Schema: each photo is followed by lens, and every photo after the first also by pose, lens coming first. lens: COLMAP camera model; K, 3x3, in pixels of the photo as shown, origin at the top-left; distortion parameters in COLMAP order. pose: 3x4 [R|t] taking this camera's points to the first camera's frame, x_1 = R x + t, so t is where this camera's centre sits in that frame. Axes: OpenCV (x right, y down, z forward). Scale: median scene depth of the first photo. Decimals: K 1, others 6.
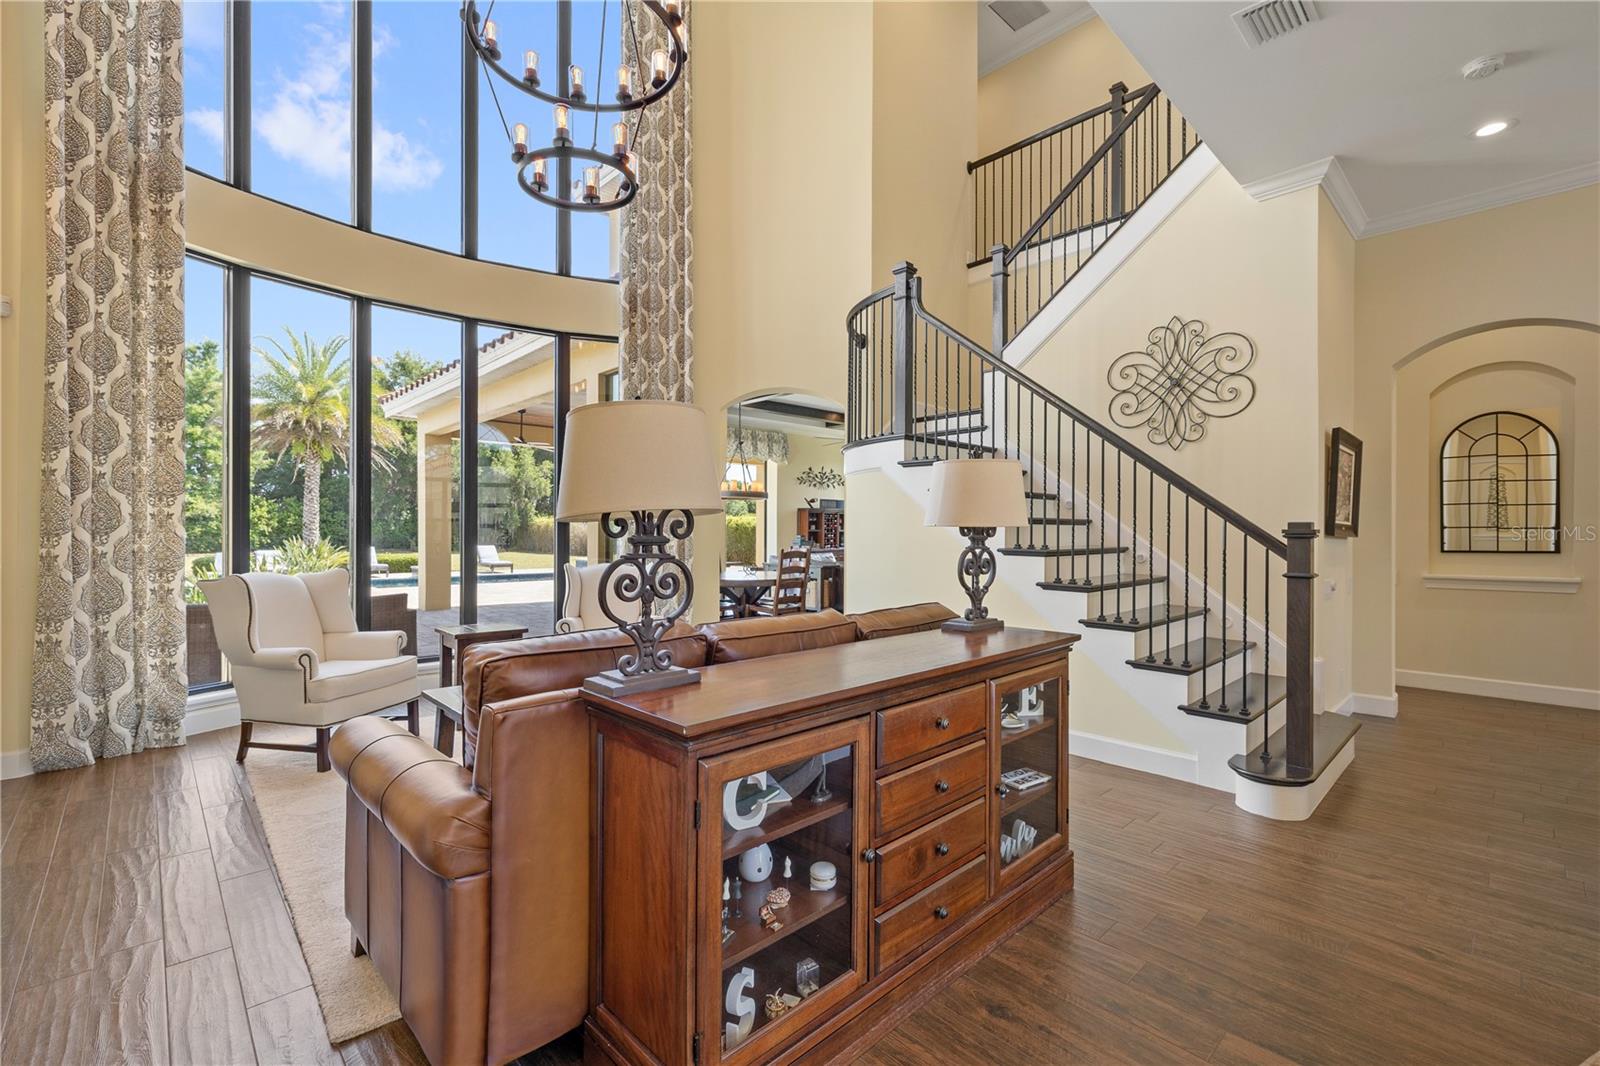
lens RADIAL K [[689.3, 0, 793.1], [0, 689.3, 537.8], [0, 0, 1]] dist [0.006435, -0.000459]
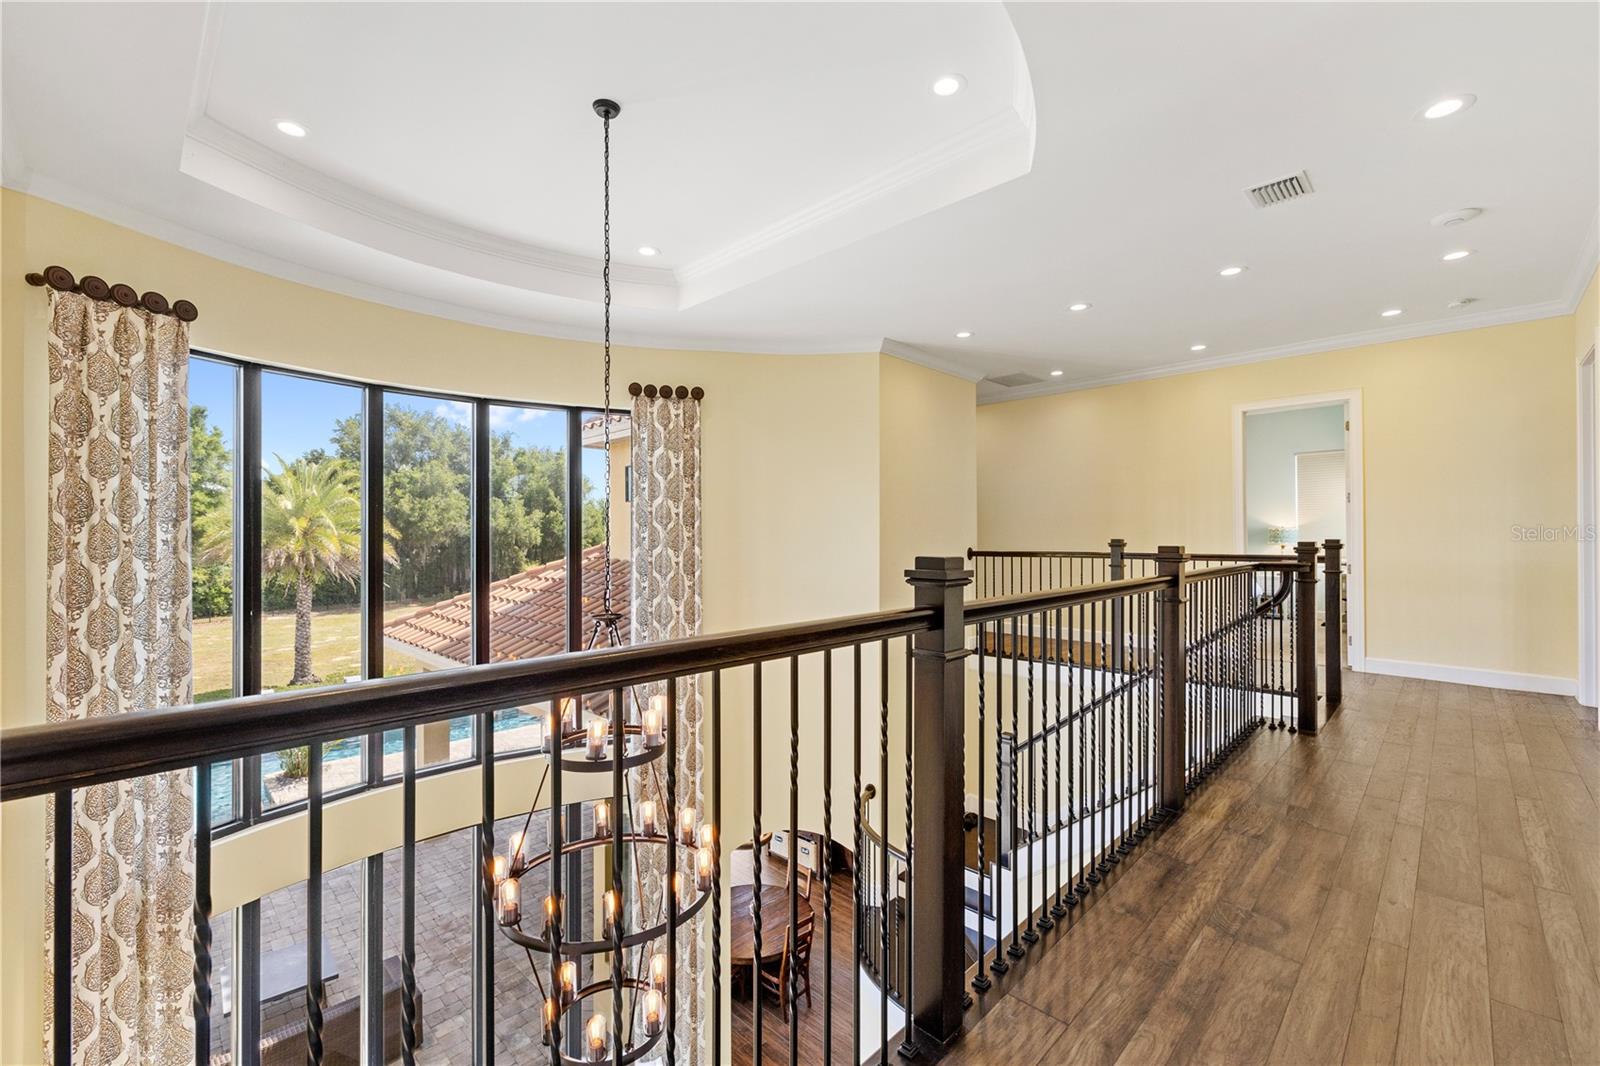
lens RADIAL K [[689.3, 0, 790.3], [0, 689.3, 535.6], [0, 0, 1]] dist [0.006435, -0.000459]
pose [[0.999955, -0.001273, 0.009399, -0.038319], [0.001346, 0.999969, -0.007711, -0.847065], [-0.009389, 0.007723, 0.999926, 0.009109]]
